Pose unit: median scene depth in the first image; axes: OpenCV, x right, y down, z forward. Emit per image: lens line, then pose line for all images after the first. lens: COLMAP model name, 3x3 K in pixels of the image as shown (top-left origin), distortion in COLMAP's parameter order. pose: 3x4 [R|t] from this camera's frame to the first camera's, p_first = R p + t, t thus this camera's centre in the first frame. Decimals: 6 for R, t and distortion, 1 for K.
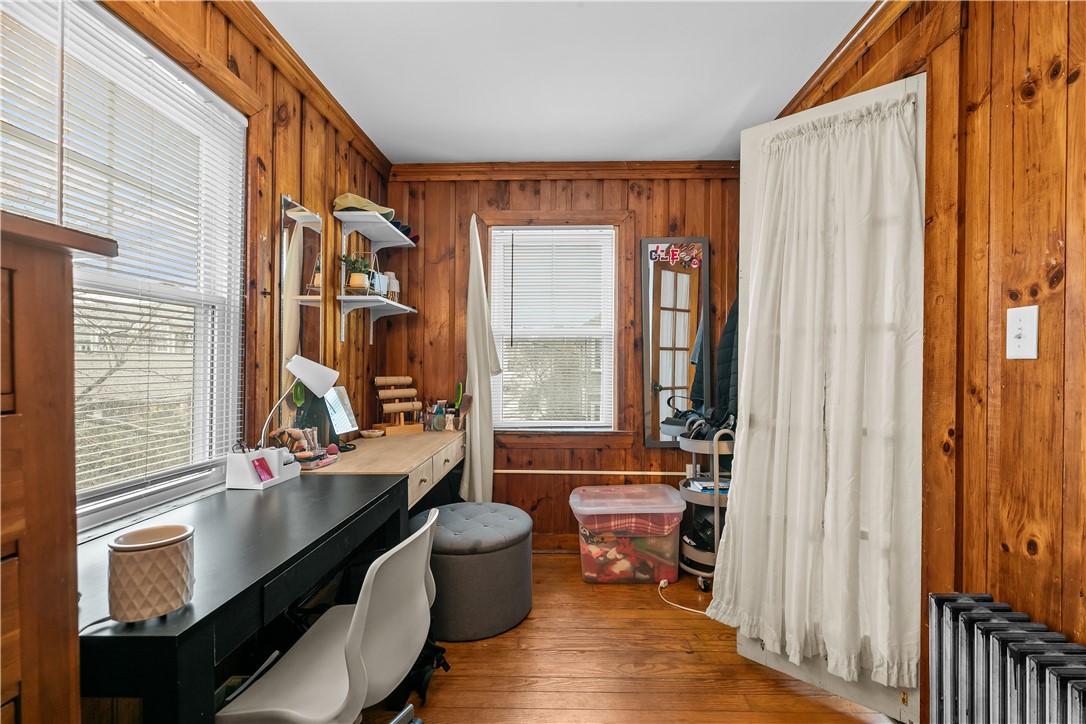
lens RADIAL K [[493.0, 0, 552.3], [0, 493.0, 366.3], [0, 0, 1]] dist [0.002167, -0.001213]
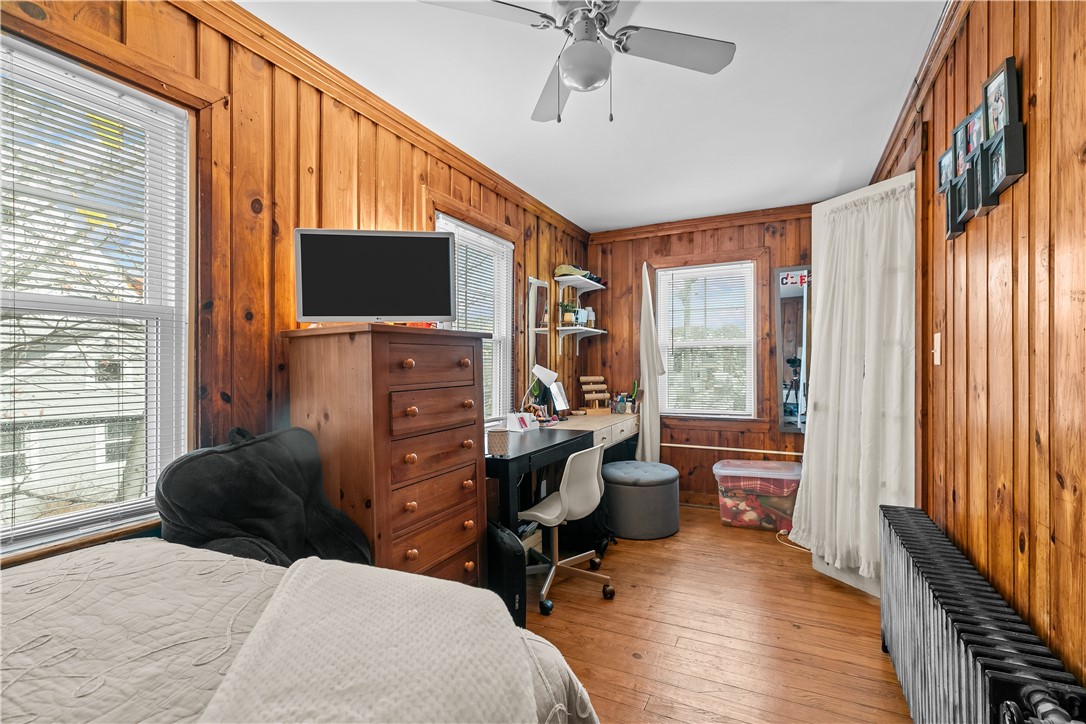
lens RADIAL K [[493.0, 0, 537.1], [0, 493.0, 365.3], [0, 0, 1]] dist [0.002167, -0.001213]
pose [[0.897169, -0.009831, -0.441577, 0.217026], [0.008264, 0.999951, -0.005473, -0.006973], [0.441610, 0.001261, 0.897206, -0.476908]]
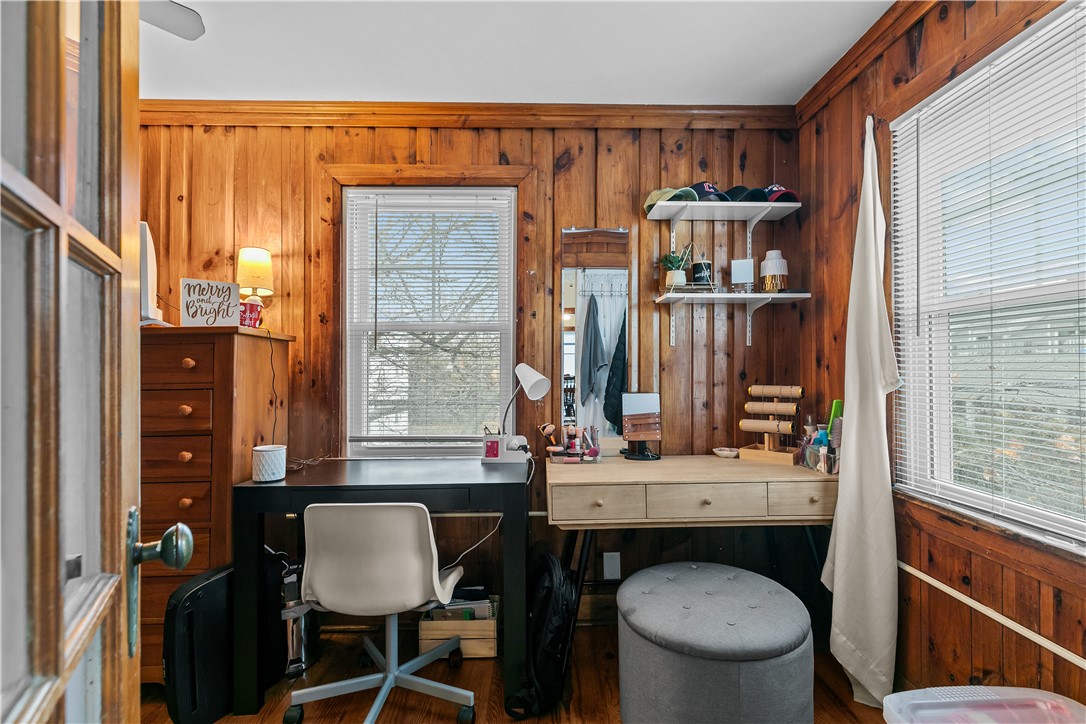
lens RADIAL K [[493.0, 0, 537.2], [0, 493.0, 359.0], [0, 0, 1]] dist [0.002167, -0.001213]
pose [[0.042588, -0.018810, -0.998916, 0.481193], [0.002121, 0.999822, -0.018737, -0.008350], [0.999090, -0.001321, 0.042620, 0.671636]]
